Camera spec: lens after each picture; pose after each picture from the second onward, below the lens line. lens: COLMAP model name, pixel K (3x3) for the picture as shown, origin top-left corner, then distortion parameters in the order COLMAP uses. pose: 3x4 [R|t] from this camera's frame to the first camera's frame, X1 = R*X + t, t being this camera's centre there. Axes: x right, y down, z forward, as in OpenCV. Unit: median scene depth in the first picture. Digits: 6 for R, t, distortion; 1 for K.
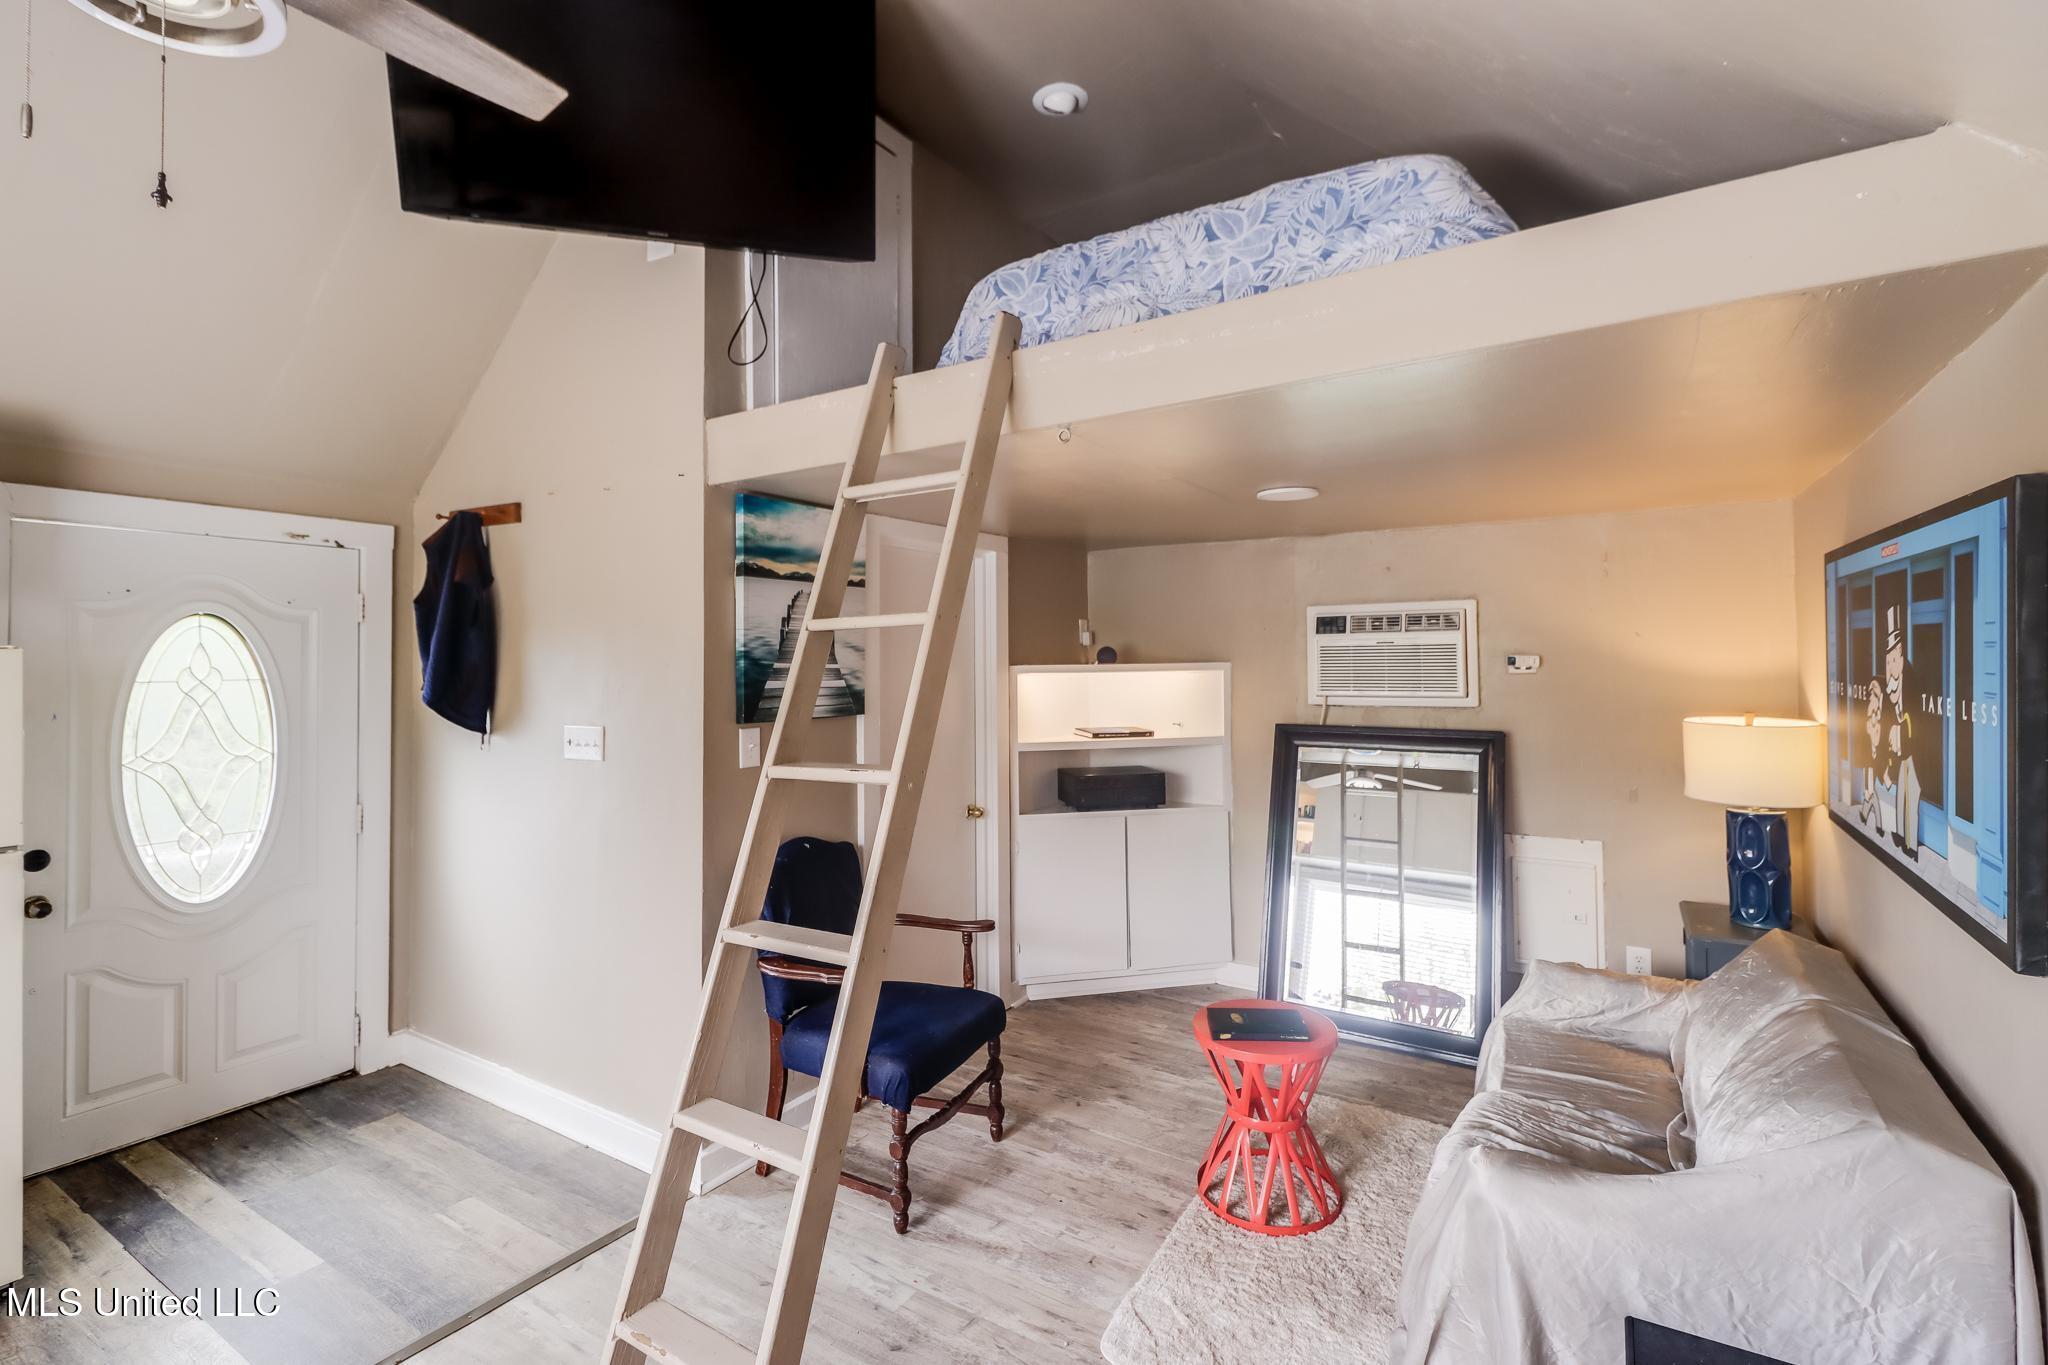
lens RADIAL K [[947.4, 0, 1025.9], [0, 947.4, 645.5], [0, 0, 1]] dist [0.036032, 0.000196]
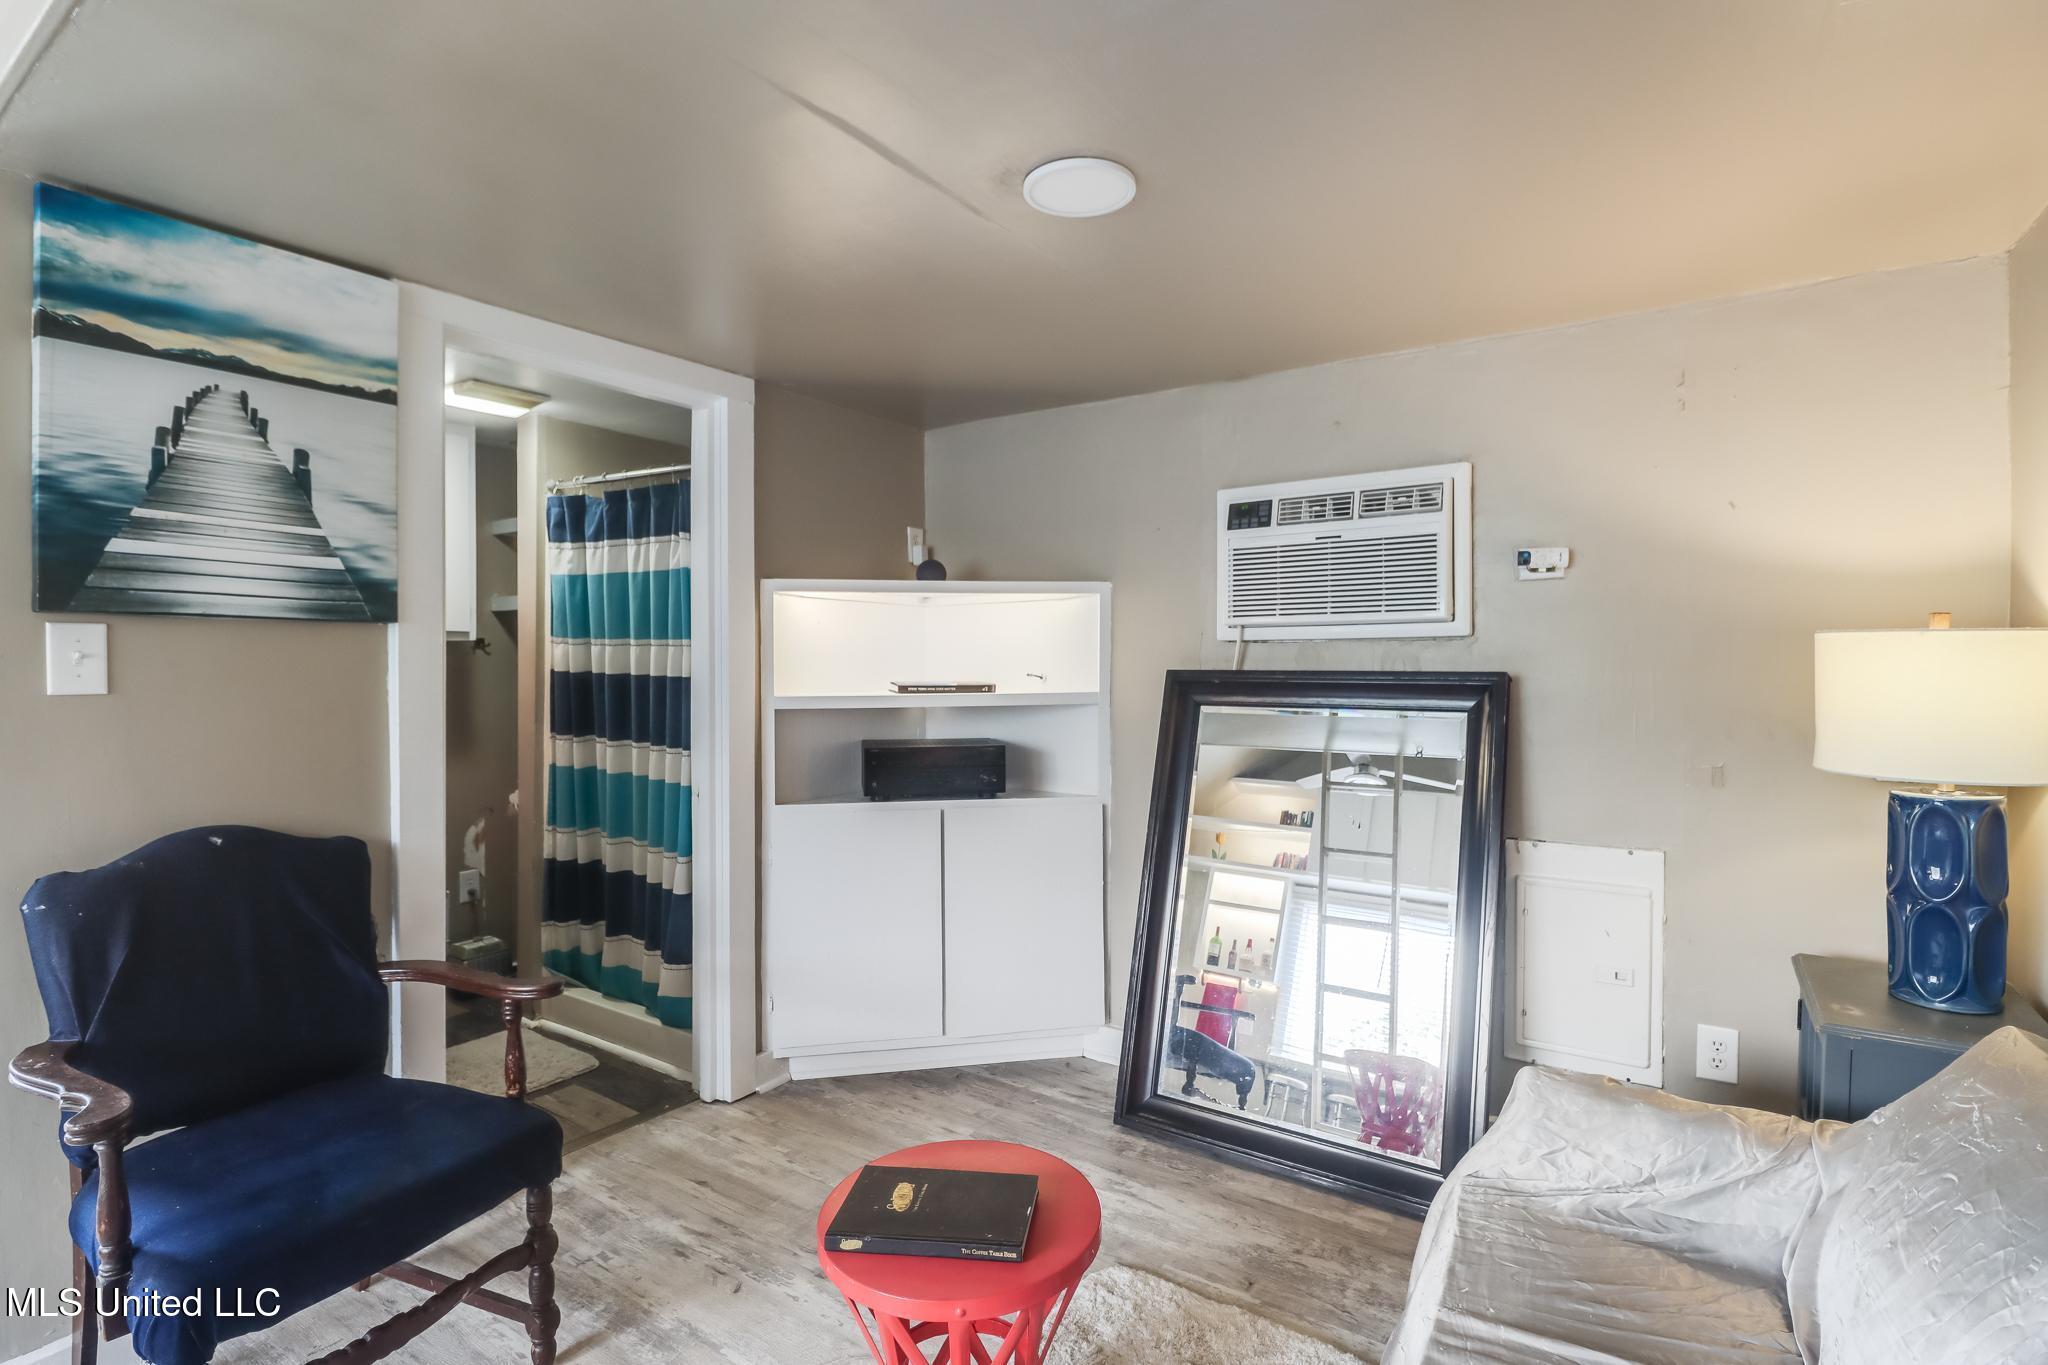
lens RADIAL K [[986.1, 0, 1028.7], [0, 986.1, 671.0], [0, 0, 1]] dist [-0.002982, -0.001252]
pose [[0.999215, 0.007525, -0.038891, 0.225382], [-0.006679, 0.999740, 0.021821, 0.079761], [0.039045, -0.021544, 0.999005, 0.371237]]
